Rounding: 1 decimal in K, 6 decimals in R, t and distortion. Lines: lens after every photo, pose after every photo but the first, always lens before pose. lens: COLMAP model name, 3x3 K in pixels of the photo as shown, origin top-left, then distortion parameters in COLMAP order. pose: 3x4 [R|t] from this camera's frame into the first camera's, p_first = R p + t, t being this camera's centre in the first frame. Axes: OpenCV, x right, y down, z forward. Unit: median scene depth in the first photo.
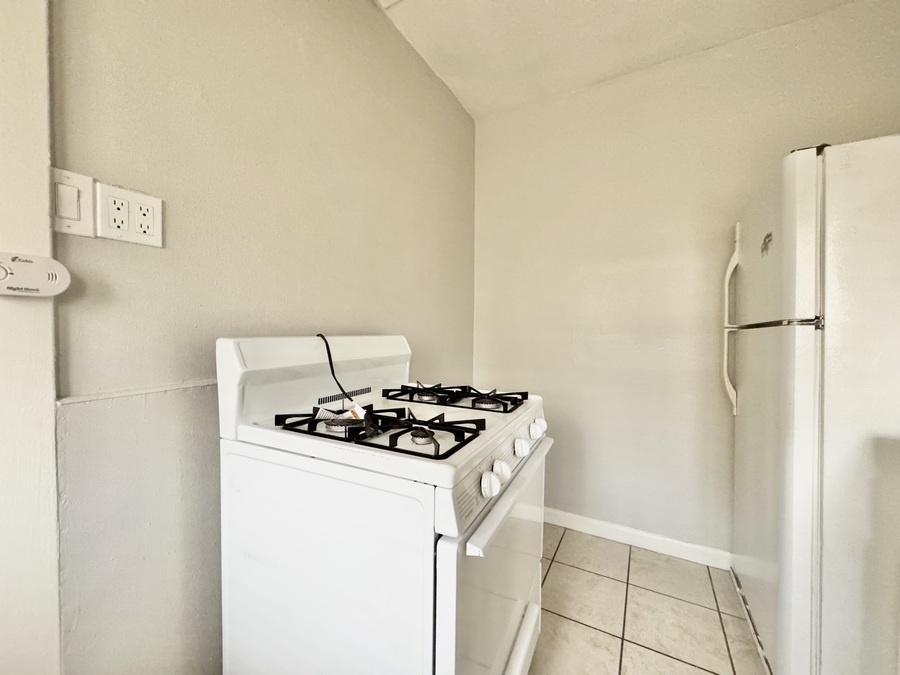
lens RADIAL K [[358.4, 0, 450.0], [0, 358.4, 337.5], [0, 0, 1]] dist [-0.000825, 0.000011]
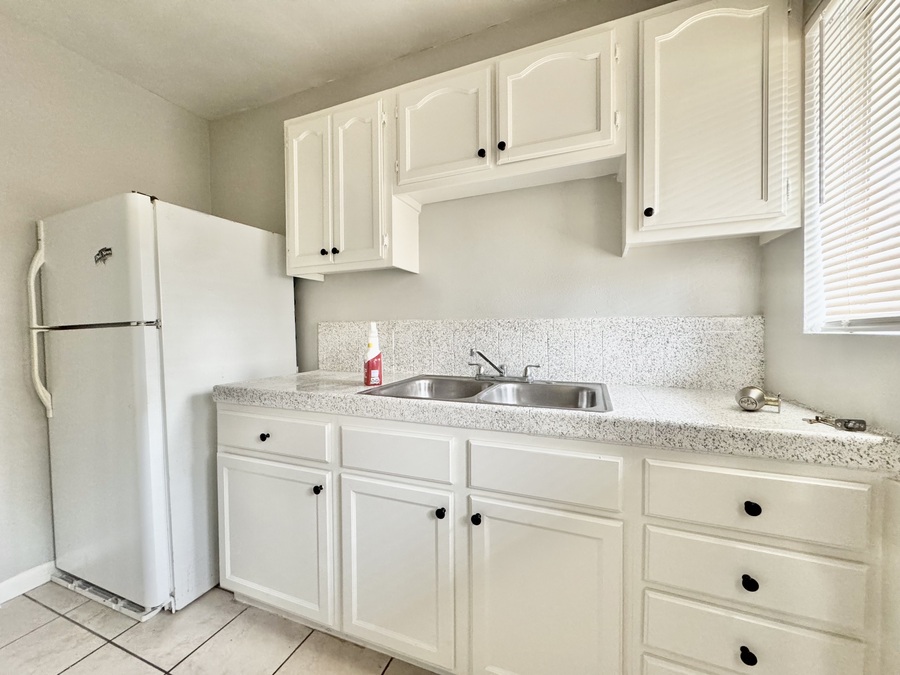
lens RADIAL K [[358.4, 0, 450.0], [0, 358.4, 337.5], [0, 0, 1]] dist [-0.000825, 0.000011]
pose [[-0.104374, -0.017514, 0.994384, -0.290273], [0.029527, 0.999350, 0.020701, 0.009137], [-0.994100, 0.031521, -0.103789, 0.011150]]
